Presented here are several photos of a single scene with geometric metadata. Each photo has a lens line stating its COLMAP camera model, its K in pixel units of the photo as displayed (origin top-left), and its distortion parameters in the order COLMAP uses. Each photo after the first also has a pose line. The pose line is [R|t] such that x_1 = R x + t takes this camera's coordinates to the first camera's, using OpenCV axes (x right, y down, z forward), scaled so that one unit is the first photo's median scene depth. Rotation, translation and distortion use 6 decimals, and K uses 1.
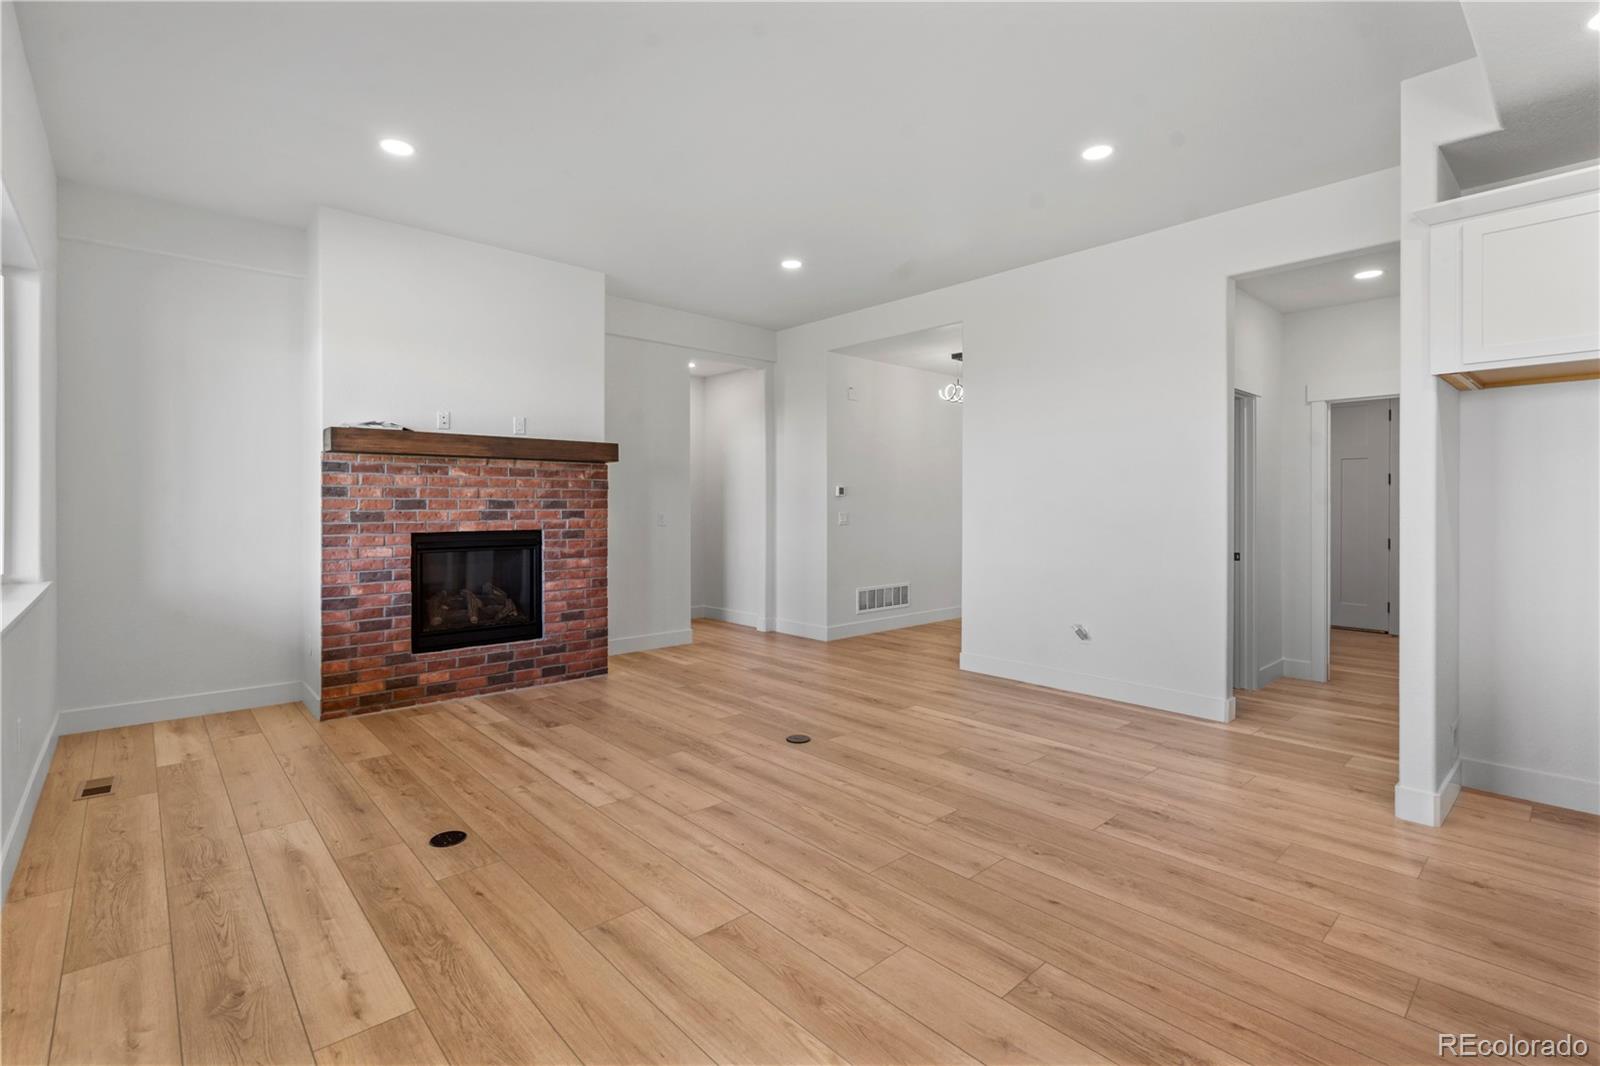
lens RADIAL K [[741.7, 0, 801.5], [0, 741.7, 503.5], [0, 0, 1]] dist [-0.003266, -0.000782]
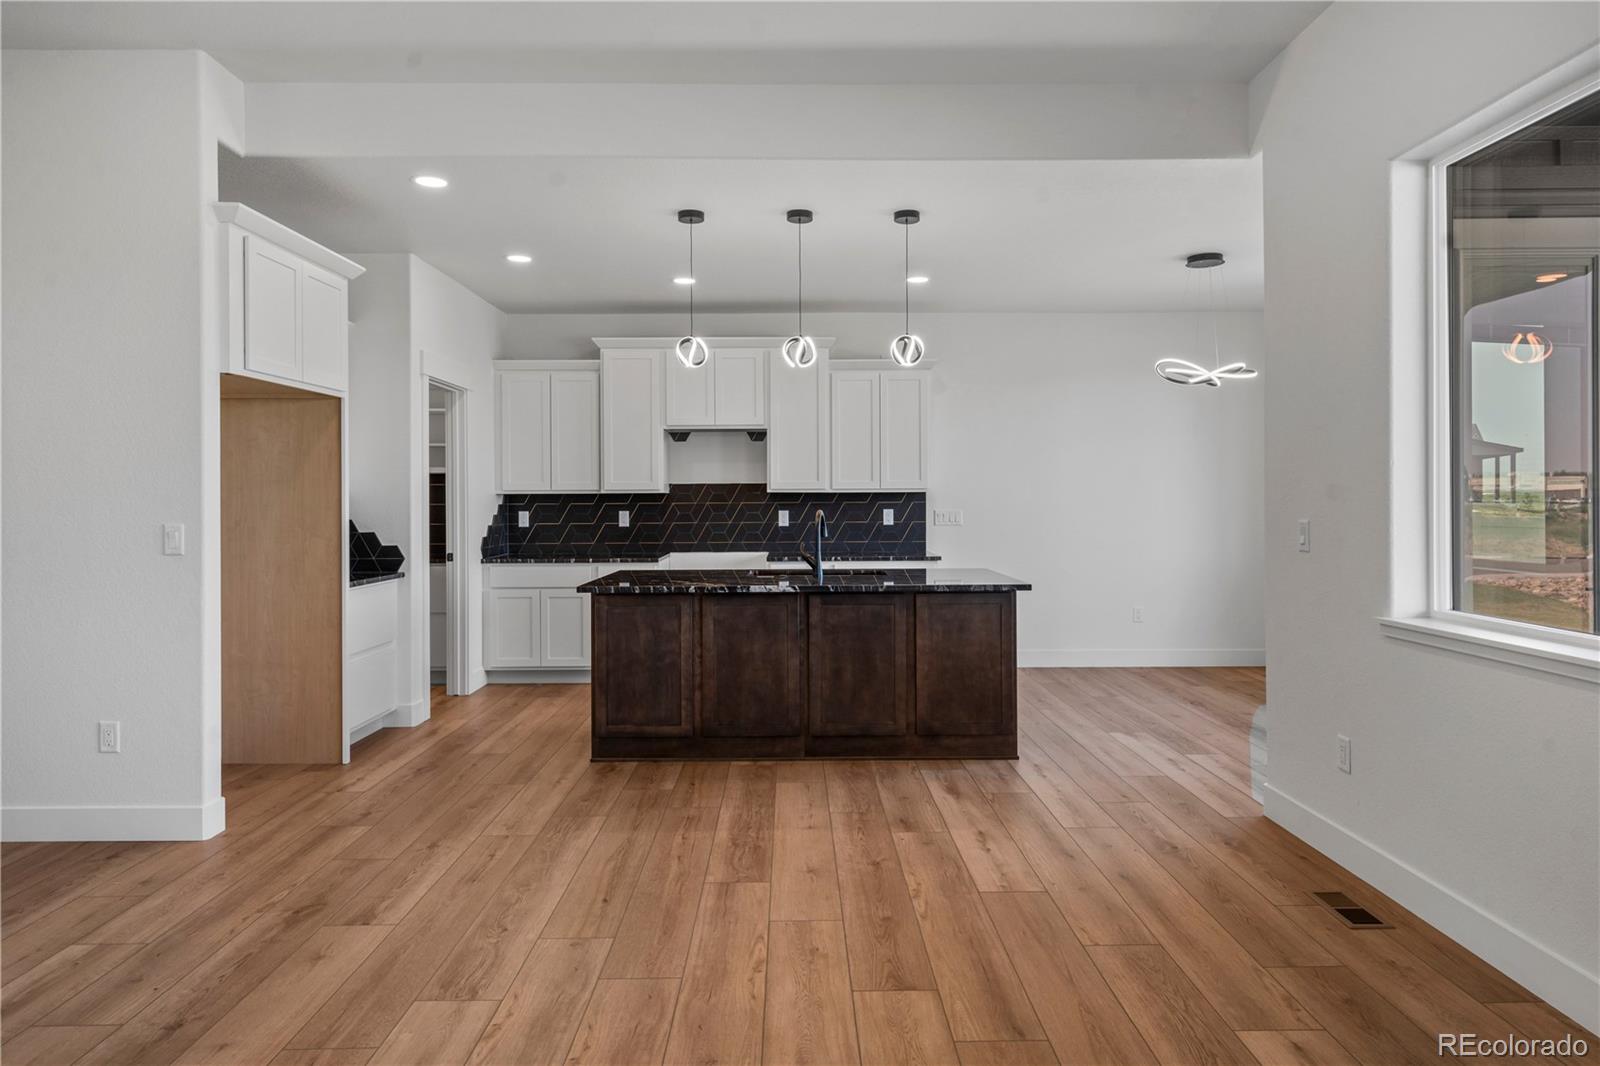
lens RADIAL K [[994.2, 0, 801.8], [0, 994.2, 523.6], [0, 0, 1]] dist [0.004091, -0.000069]
pose [[-0.742879, -0.014169, 0.669276, -0.397592], [0.004474, 0.999649, 0.026129, -0.002760], [-0.669411, 0.022405, -0.742554, 0.960116]]
